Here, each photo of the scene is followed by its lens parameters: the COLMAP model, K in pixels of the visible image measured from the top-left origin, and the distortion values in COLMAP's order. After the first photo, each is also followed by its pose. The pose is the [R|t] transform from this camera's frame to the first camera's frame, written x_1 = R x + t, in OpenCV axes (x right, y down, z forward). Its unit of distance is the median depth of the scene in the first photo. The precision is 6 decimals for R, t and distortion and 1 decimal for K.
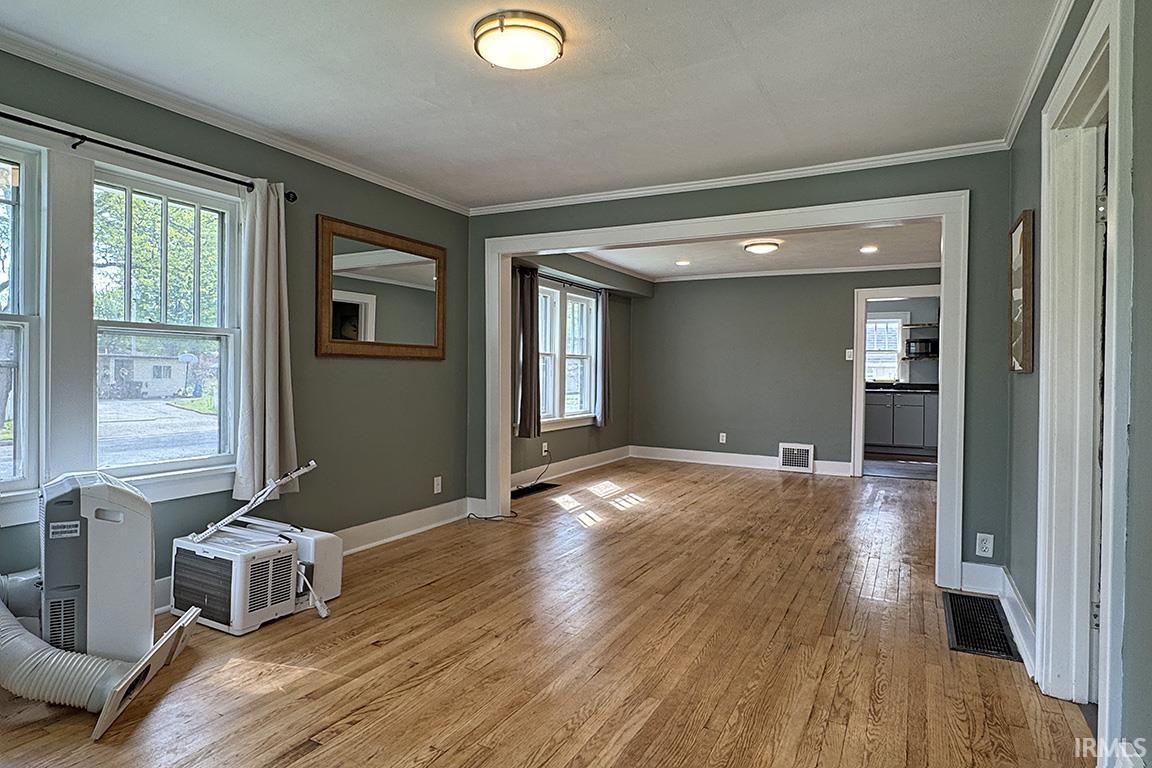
lens RADIAL K [[644.7, 0, 570.4], [0, 644.7, 377.9], [0, 0, 1]] dist [0.004547, 0.000475]
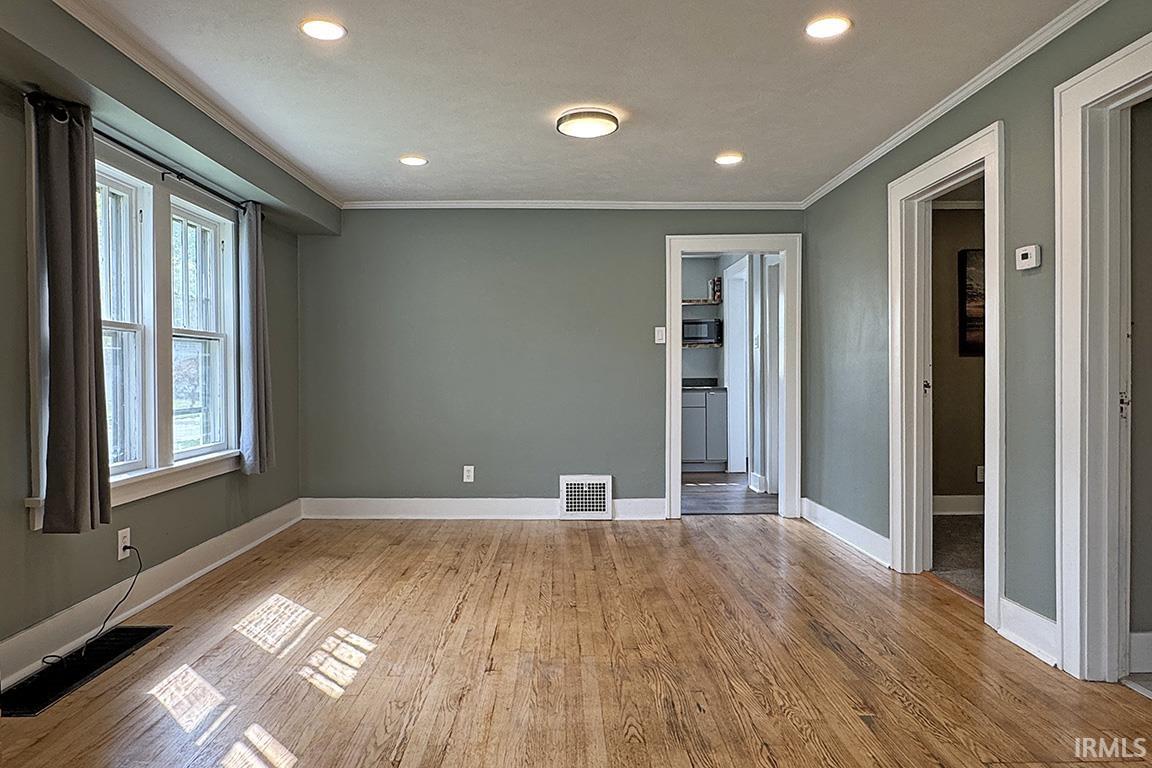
lens RADIAL K [[734.5, 0, 573.5], [0, 734.5, 383.1], [0, 0, 1]] dist [-0.020864, -0.000637]
pose [[0.874344, -0.024315, 0.484698, -0.009262], [0.021440, 0.999704, 0.011474, 0.002936], [-0.484833, 0.000360, 0.874606, 0.402561]]
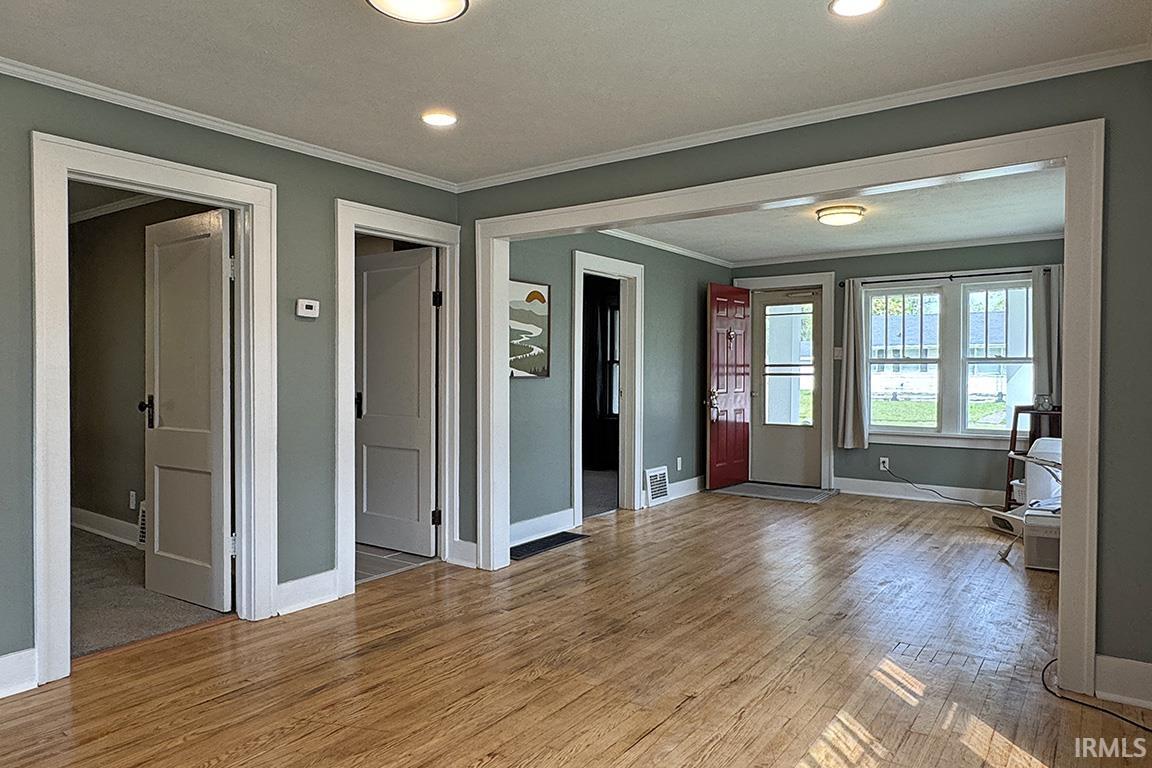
lens RADIAL K [[734.5, 0, 571.4], [0, 734.5, 380.0], [0, 0, 1]] dist [-0.020864, -0.000637]
pose [[-0.989498, -0.015843, 0.143673, 0.154906], [-0.012026, 0.999552, 0.027394, -0.023463], [-0.144043, 0.025378, -0.989246, 1.201348]]
